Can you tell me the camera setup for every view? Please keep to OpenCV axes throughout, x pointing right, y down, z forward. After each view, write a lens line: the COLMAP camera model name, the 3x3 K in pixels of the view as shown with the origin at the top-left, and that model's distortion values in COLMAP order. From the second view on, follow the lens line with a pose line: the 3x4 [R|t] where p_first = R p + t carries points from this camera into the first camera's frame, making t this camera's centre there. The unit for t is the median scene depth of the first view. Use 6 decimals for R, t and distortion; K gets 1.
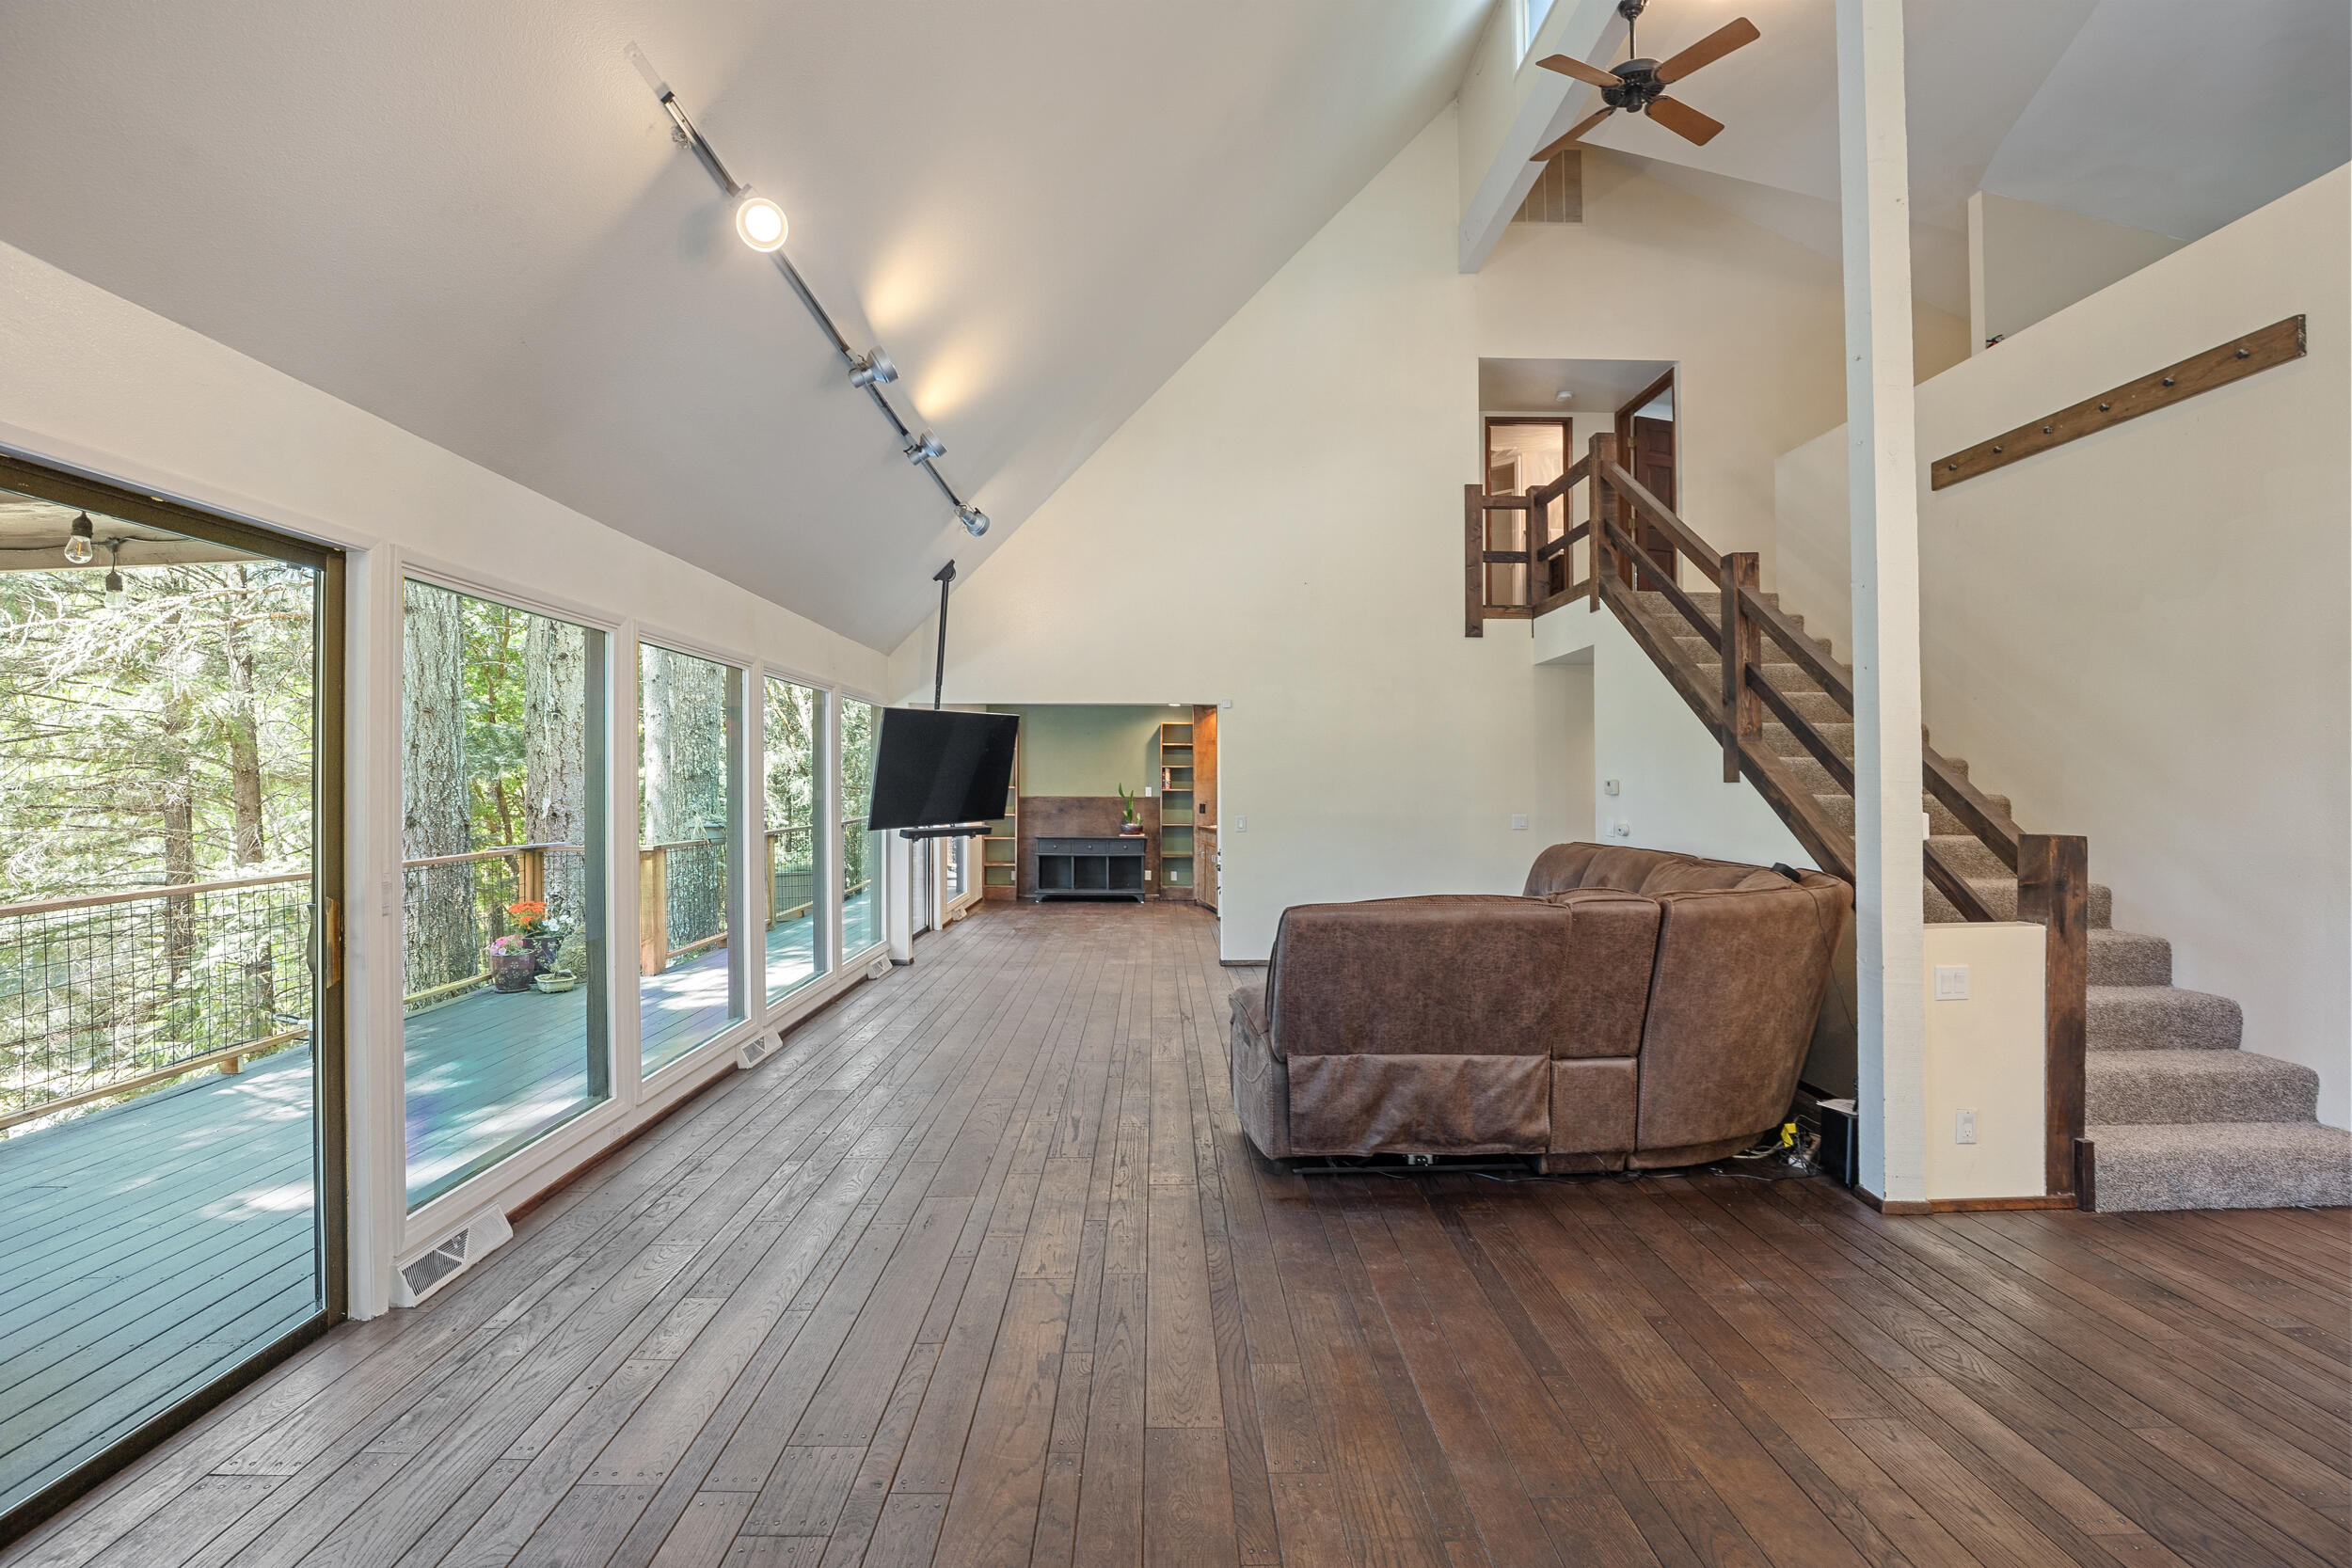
lens RADIAL K [[1093.3, 0, 1169.1], [0, 1093.3, 765.7], [0, 0, 1]] dist [-0.017922, 0.003813]
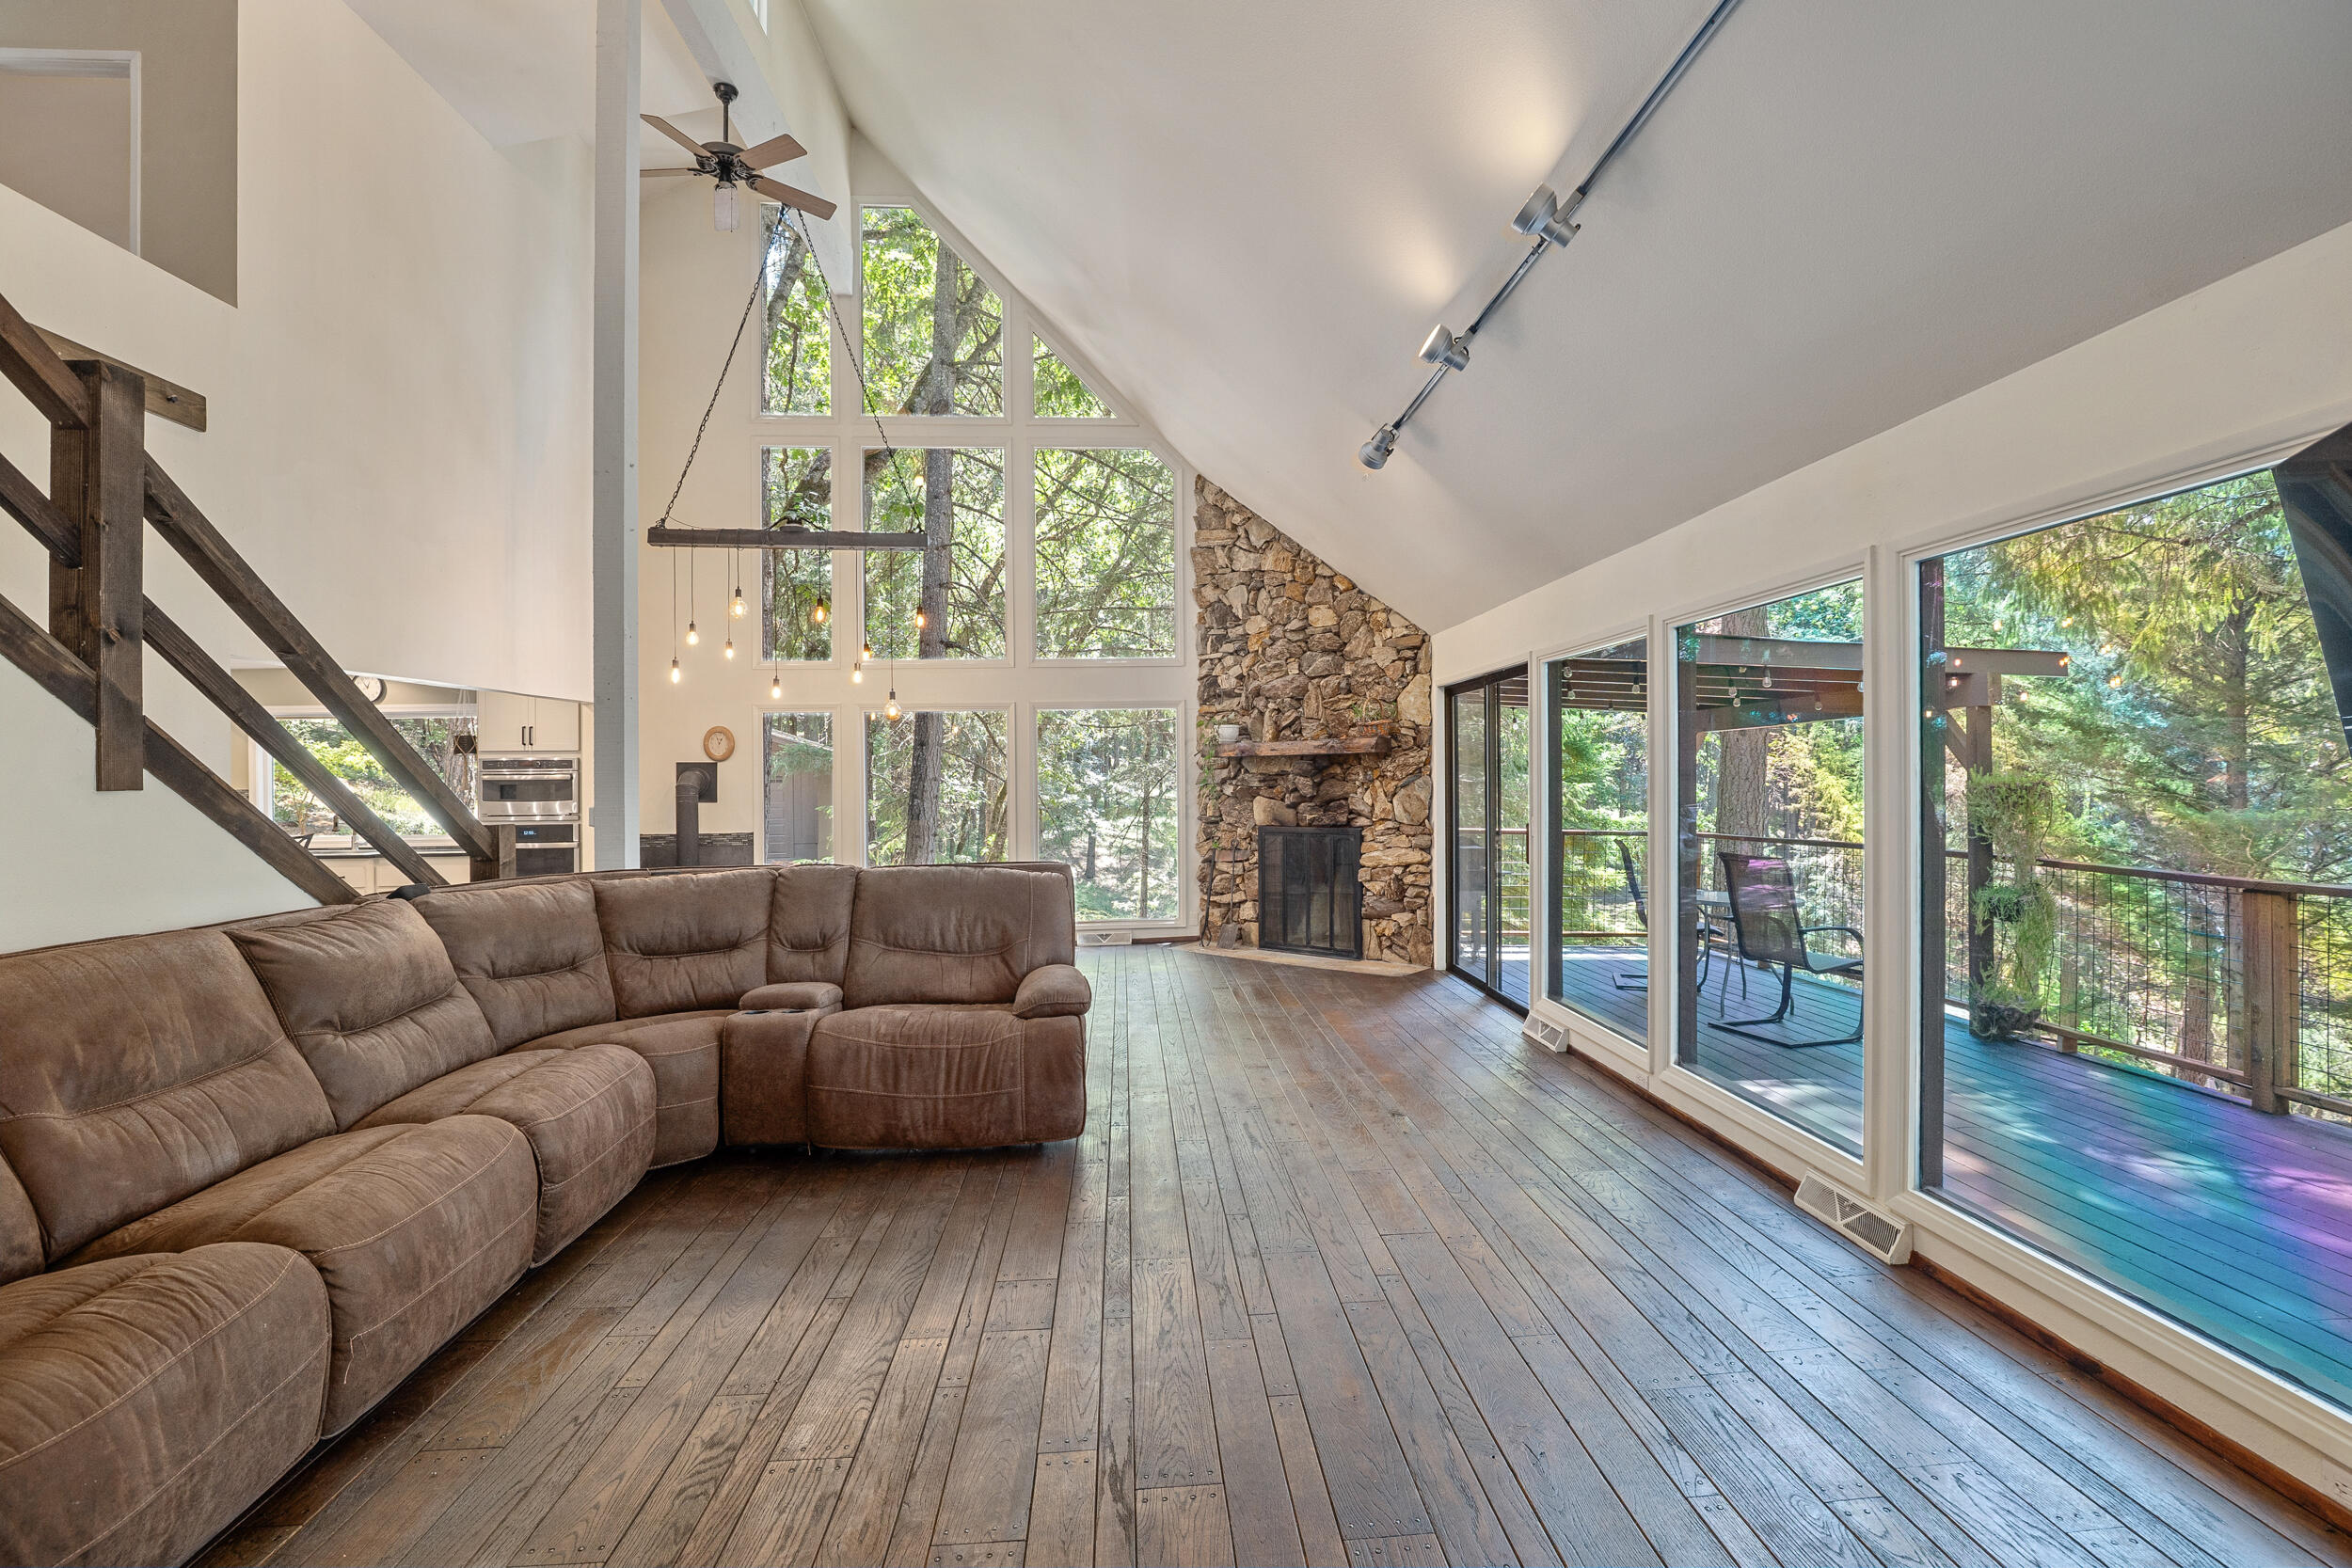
lens RADIAL K [[1093.3, 0, 1194.2], [0, 1093.3, 795.6], [0, 0, 1]] dist [-0.017922, 0.003813]
pose [[-0.997958, 0.013197, -0.062494, 0.021340], [0.012933, 0.999906, 0.004627, 0.028791], [0.062549, 0.003809, -0.998035, 1.986034]]
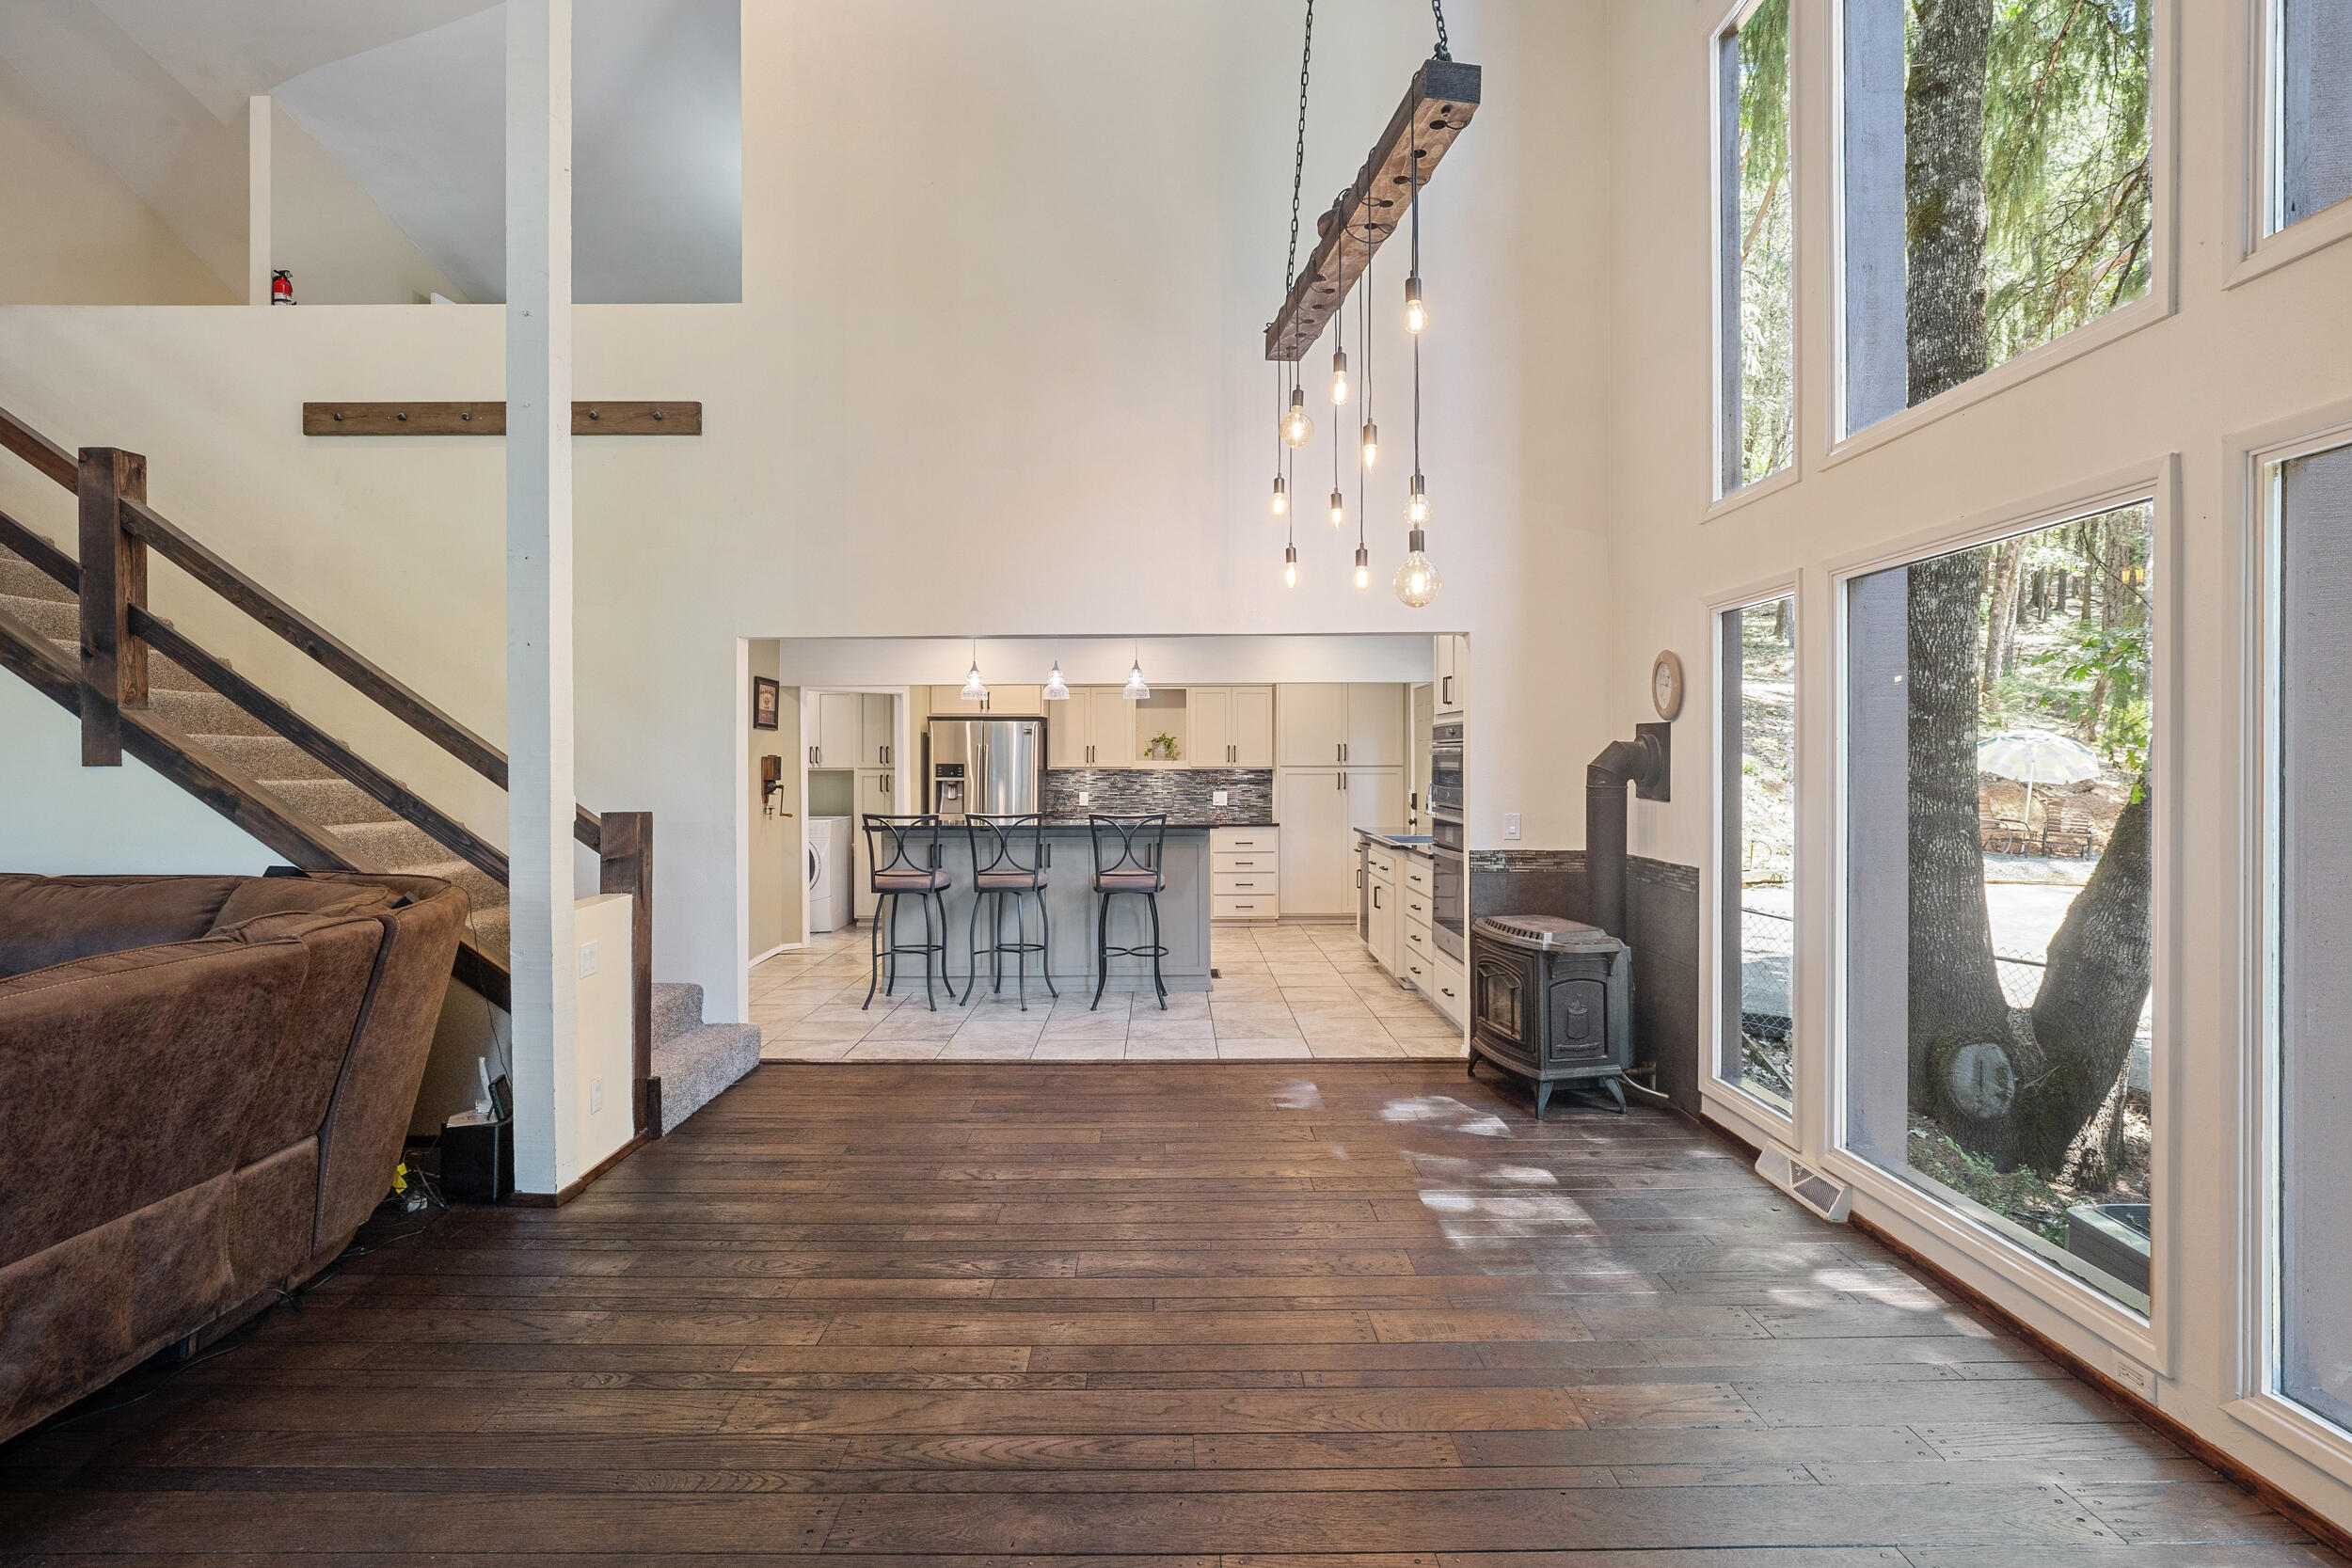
lens RADIAL K [[1193.8, 0, 1181.6], [0, 1193.8, 765.1], [0, 0, 1]] dist [-0.016042, 0.005625]
pose [[0.014707, -0.003200, 0.999887, -0.325338], [-0.012838, 0.999912, 0.003389, 0.003797], [-0.999809, -0.012887, 0.014665, 0.345060]]
